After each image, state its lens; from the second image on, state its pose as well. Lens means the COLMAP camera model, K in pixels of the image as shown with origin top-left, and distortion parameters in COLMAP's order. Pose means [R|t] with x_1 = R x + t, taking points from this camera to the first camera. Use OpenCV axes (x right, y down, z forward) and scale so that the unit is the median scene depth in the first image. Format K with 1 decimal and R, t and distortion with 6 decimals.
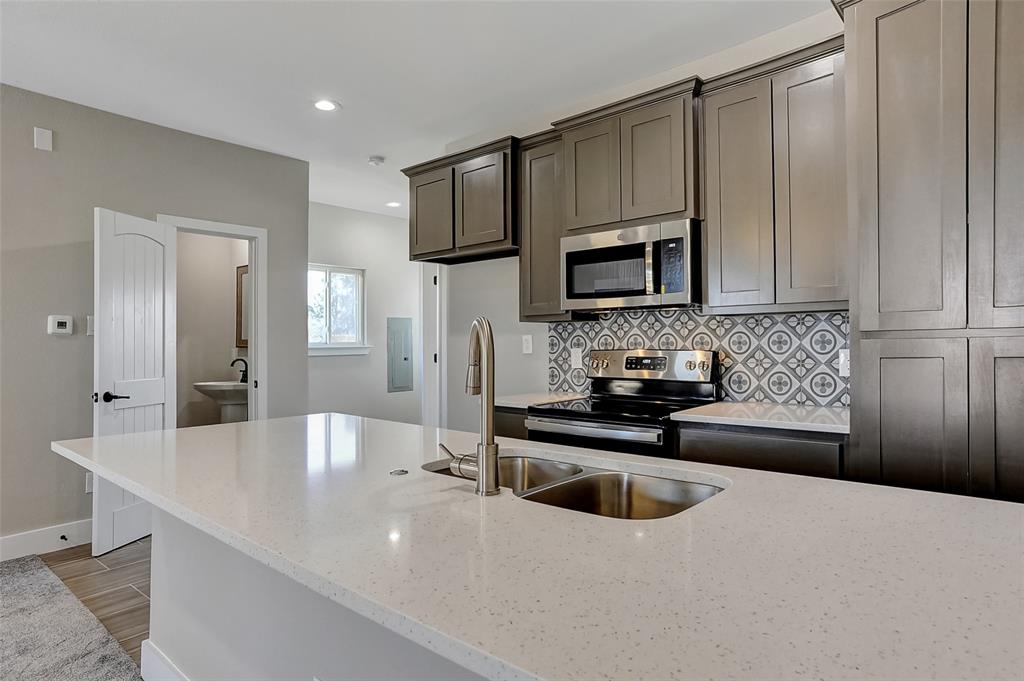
lens RADIAL K [[588.7, 0, 507.3], [0, 588.7, 331.7], [0, 0, 1]] dist [0.006038, 0.017131]
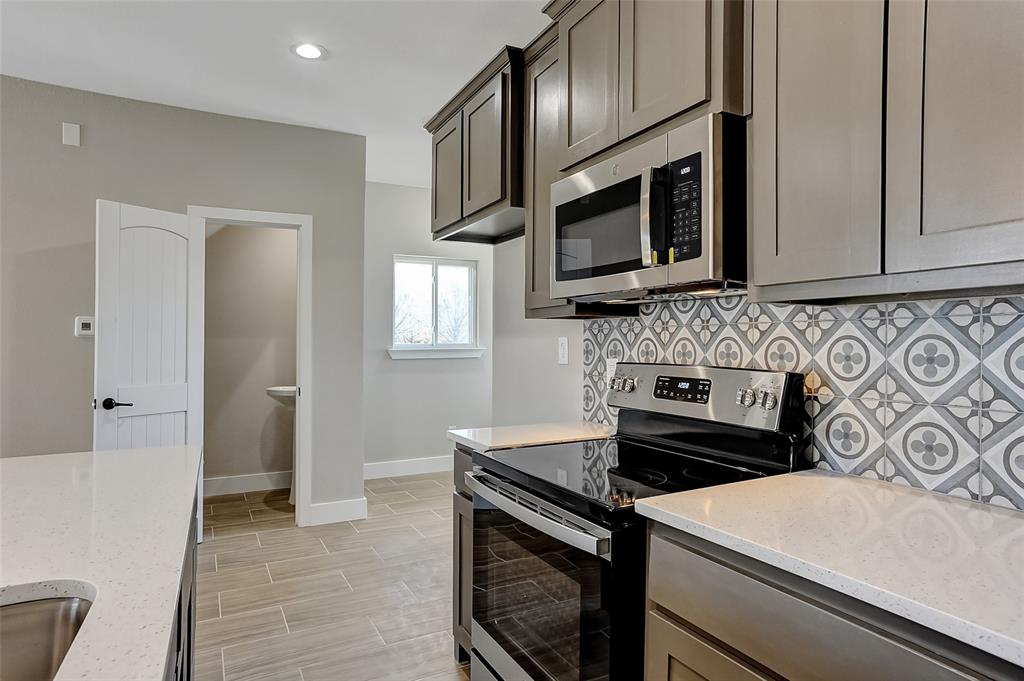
lens RADIAL K [[588.7, 0, 529.4], [0, 588.7, 335.7], [0, 0, 1]] dist [0.006038, 0.017131]
pose [[0.933158, 0.001527, -0.359464, 0.298137], [0.003966, 0.999886, 0.014544, -0.007881], [0.359445, -0.014997, 0.933046, 0.401274]]
